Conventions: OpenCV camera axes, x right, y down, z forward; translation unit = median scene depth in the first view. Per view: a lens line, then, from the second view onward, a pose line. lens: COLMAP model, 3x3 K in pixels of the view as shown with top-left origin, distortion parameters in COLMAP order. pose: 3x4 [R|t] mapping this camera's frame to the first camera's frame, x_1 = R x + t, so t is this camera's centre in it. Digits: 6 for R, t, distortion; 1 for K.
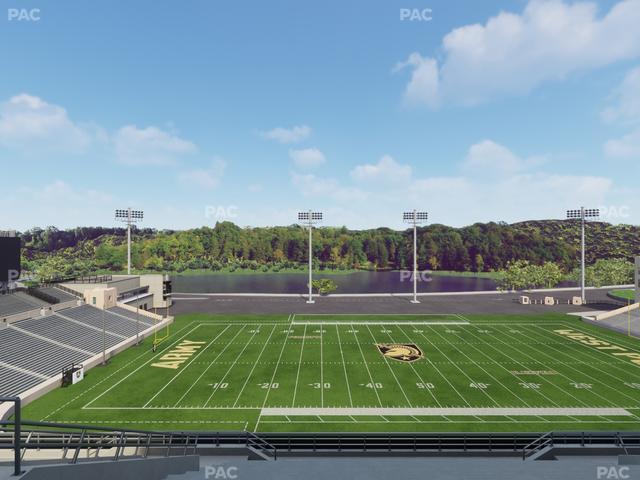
lens RADIAL K [[320.5, 0, 319.6], [0, 320.5, 240.3], [0, 0, 1]] dist [-0.000752, 0.000473]
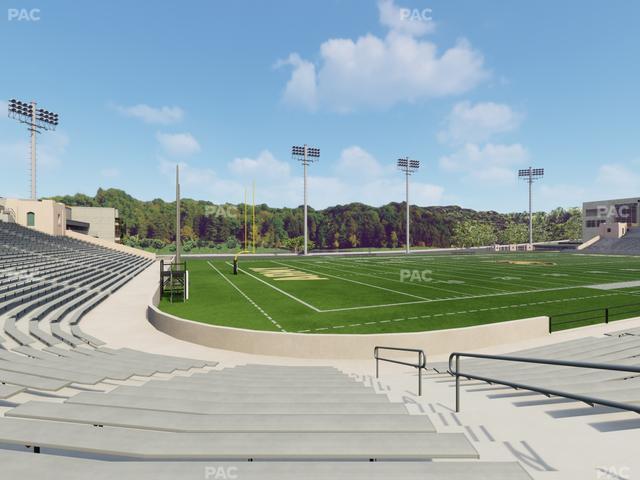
lens RADIAL K [[320.5, 0, 320.0], [0, 320.5, 240.4], [0, 0, 1]] dist [-0.000752, 0.000473]
pose [[0.919677, -0.000279, 0.392674, -0.137495], [0.000261, 1.000000, 0.000100, 0.065701], [-0.392674, 0.000011, 0.919678, 0.094354]]
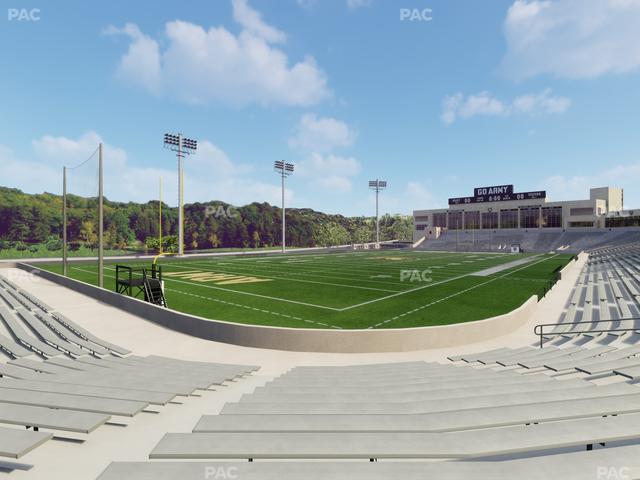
lens RADIAL K [[320.5, 0, 320.4], [0, 320.5, 240.1], [0, 0, 1]] dist [-0.000752, 0.000473]
pose [[0.651008, -0.000206, 0.759071, -0.164029], [0.000705, 1.000000, -0.000333, 0.065629], [-0.759070, 0.000752, 0.651008, 0.113329]]
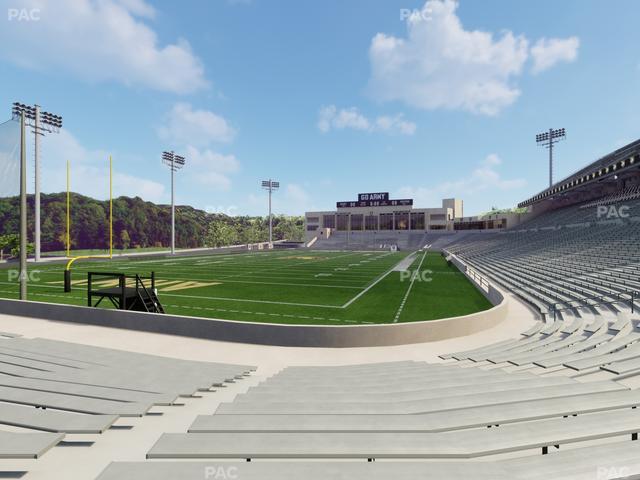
lens RADIAL K [[320.5, 0, 321.6], [0, 320.5, 240.9], [0, 0, 1]] dist [-0.000752, 0.000473]
pose [[0.325939, -0.001605, 0.945390, -0.178916], [0.000765, 0.999999, 0.001433, 0.066267], [-0.945391, 0.000256, 0.325940, 0.132996]]
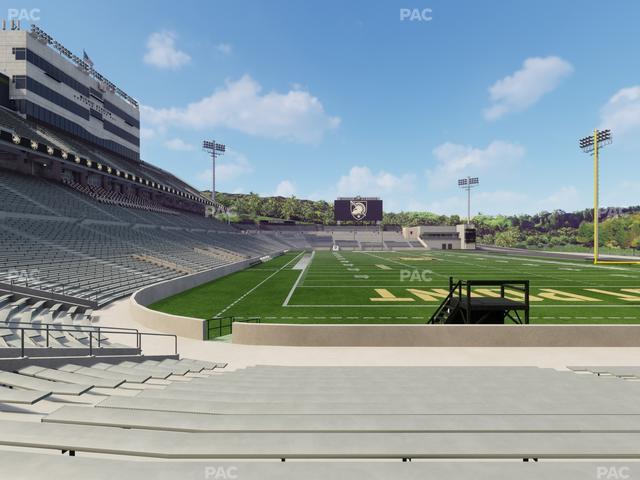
lens RADIAL K [[320.5, 0, 319.3], [0, 320.5, 239.7], [0, 0, 1]] dist [-0.000752, 0.000473]
pose [[0.000523, -0.001091, -0.999999, 0.298187], [-0.001043, 0.999999, -0.001092, 0.065742], [0.999999, 0.001043, 0.000521, 0.158637]]
